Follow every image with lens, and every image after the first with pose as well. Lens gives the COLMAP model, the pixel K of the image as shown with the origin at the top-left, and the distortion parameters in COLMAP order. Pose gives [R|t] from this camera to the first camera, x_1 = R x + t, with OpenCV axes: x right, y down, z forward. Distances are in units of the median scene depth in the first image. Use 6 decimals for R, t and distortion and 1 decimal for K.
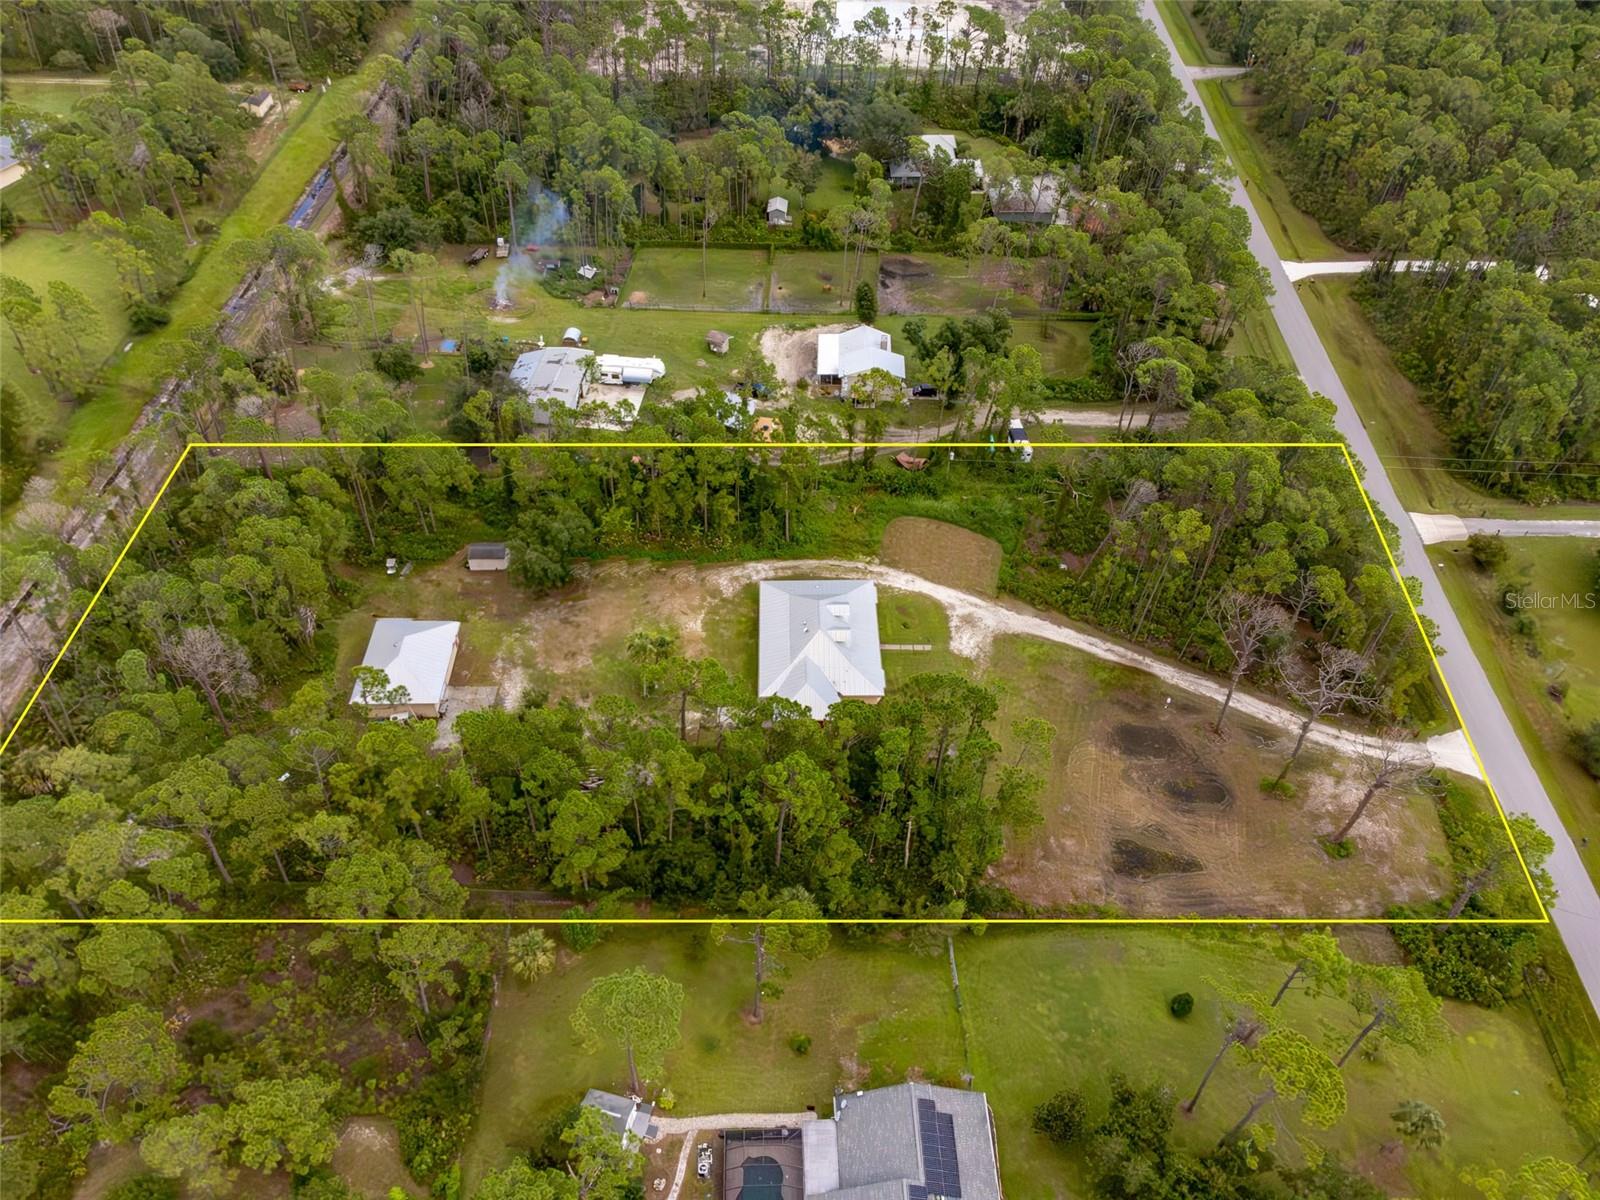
lens RADIAL K [[1171.5, 0, 794.1], [0, 1171.5, 600.3], [0, 0, 1]] dist [0.010439, 0.004265]
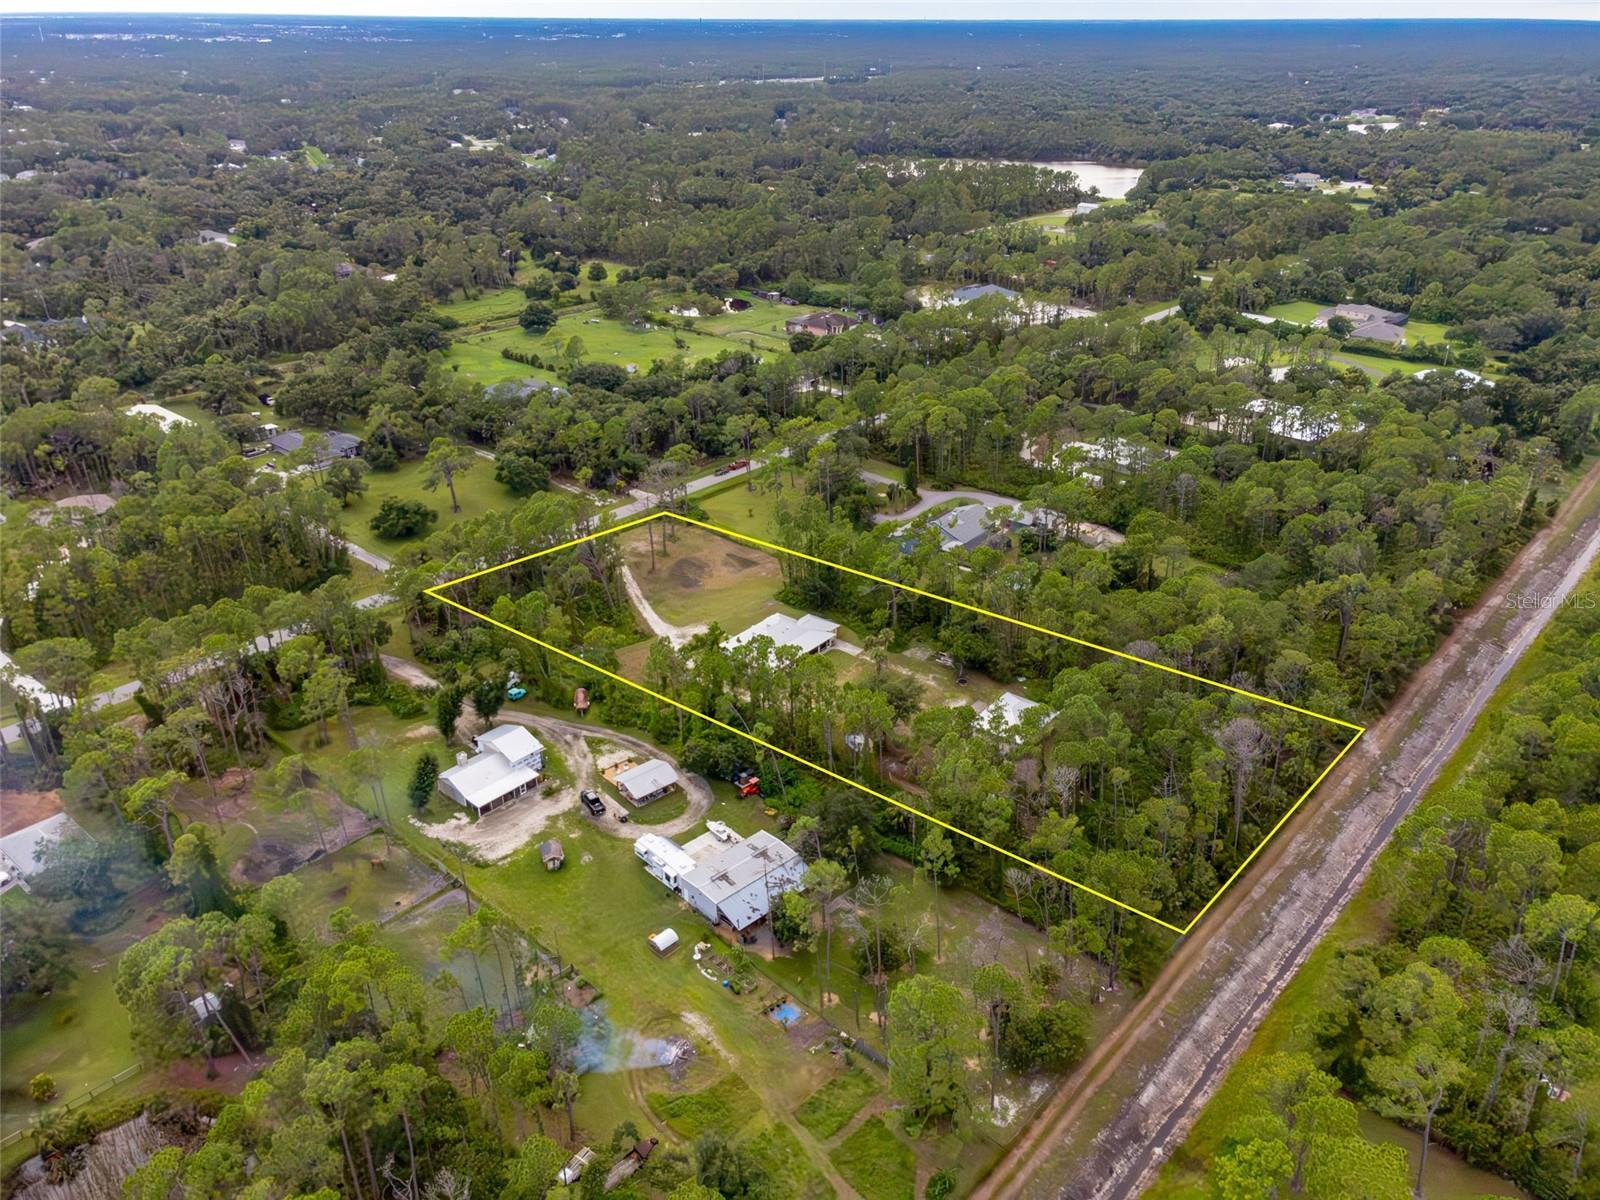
lens RADIAL K [[1171.5, 0, 794.1], [0, 1171.5, 600.3], [0, 0, 1]] dist [0.010439, 0.004265]
pose [[-0.778028, -0.287786, 0.558437, -0.849584], [0.436615, 0.391439, 0.810027, -1.239550], [-0.451708, 0.874045, -0.178898, 1.208305]]
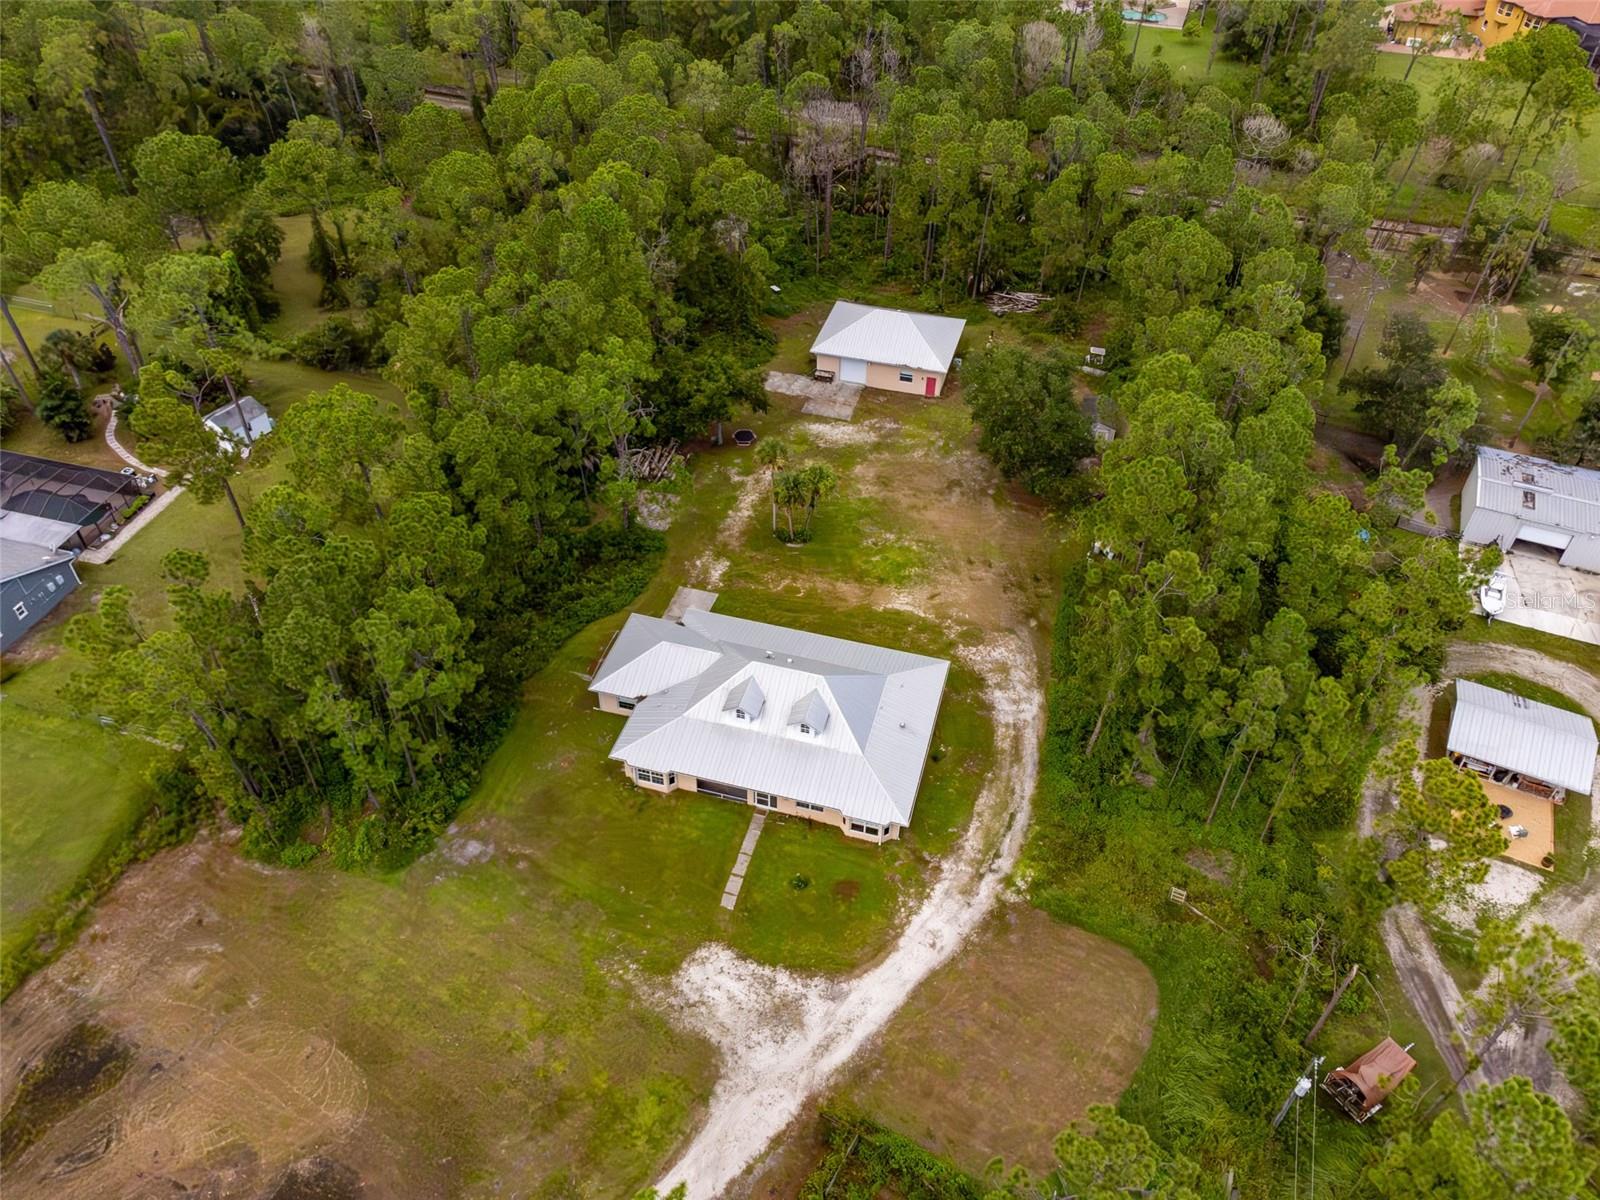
lens RADIAL K [[1171.5, 0, 794.1], [0, 1171.5, 600.3], [0, 0, 1]] dist [0.010439, 0.004265]
pose [[-0.286614, 0.637292, -0.715340, 0.371773], [-0.688471, 0.382225, 0.616370, -0.320941], [0.666228, 0.669151, 0.329206, 0.782134]]
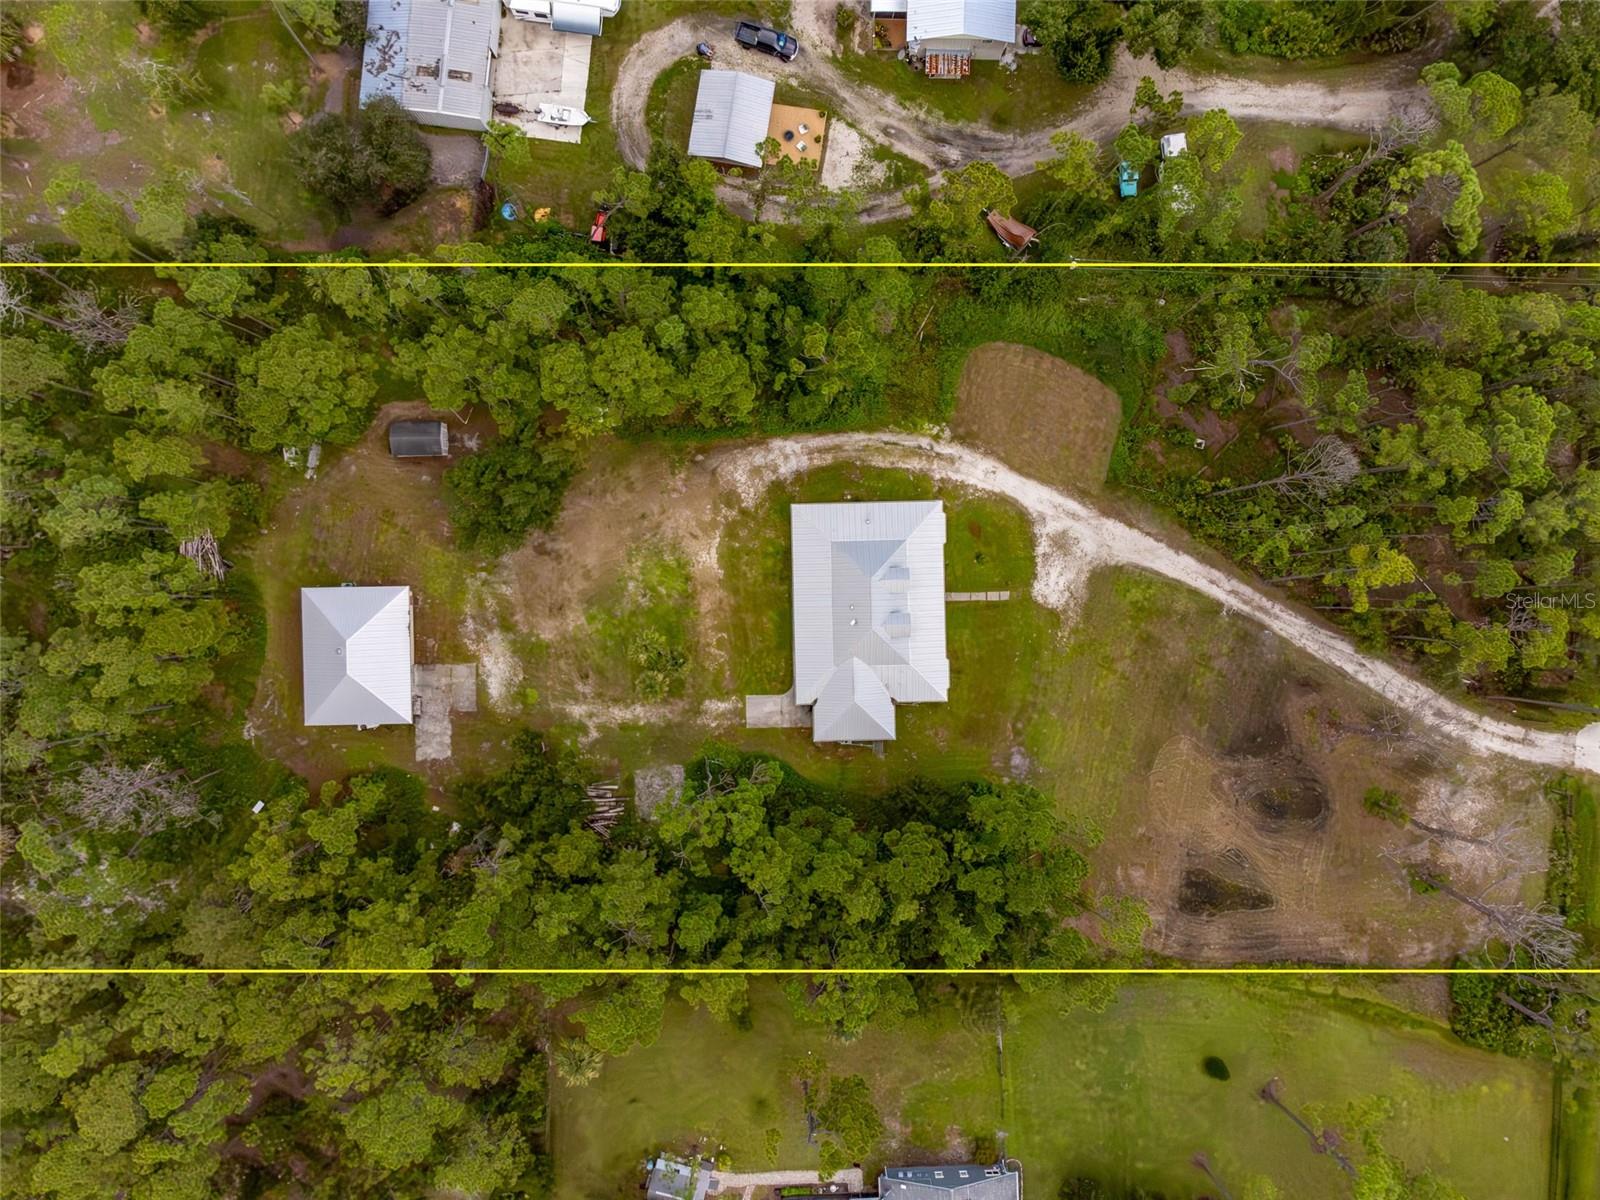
lens RADIAL K [[1171.5, 0, 794.1], [0, 1171.5, 600.3], [0, 0, 1]] dist [0.010439, 0.004265]
pose [[0.999960, -0.008773, 0.001523, -0.030095], [0.005054, 0.700041, 0.714085, -0.527777], [-0.007331, -0.714049, 0.700057, 0.444982]]
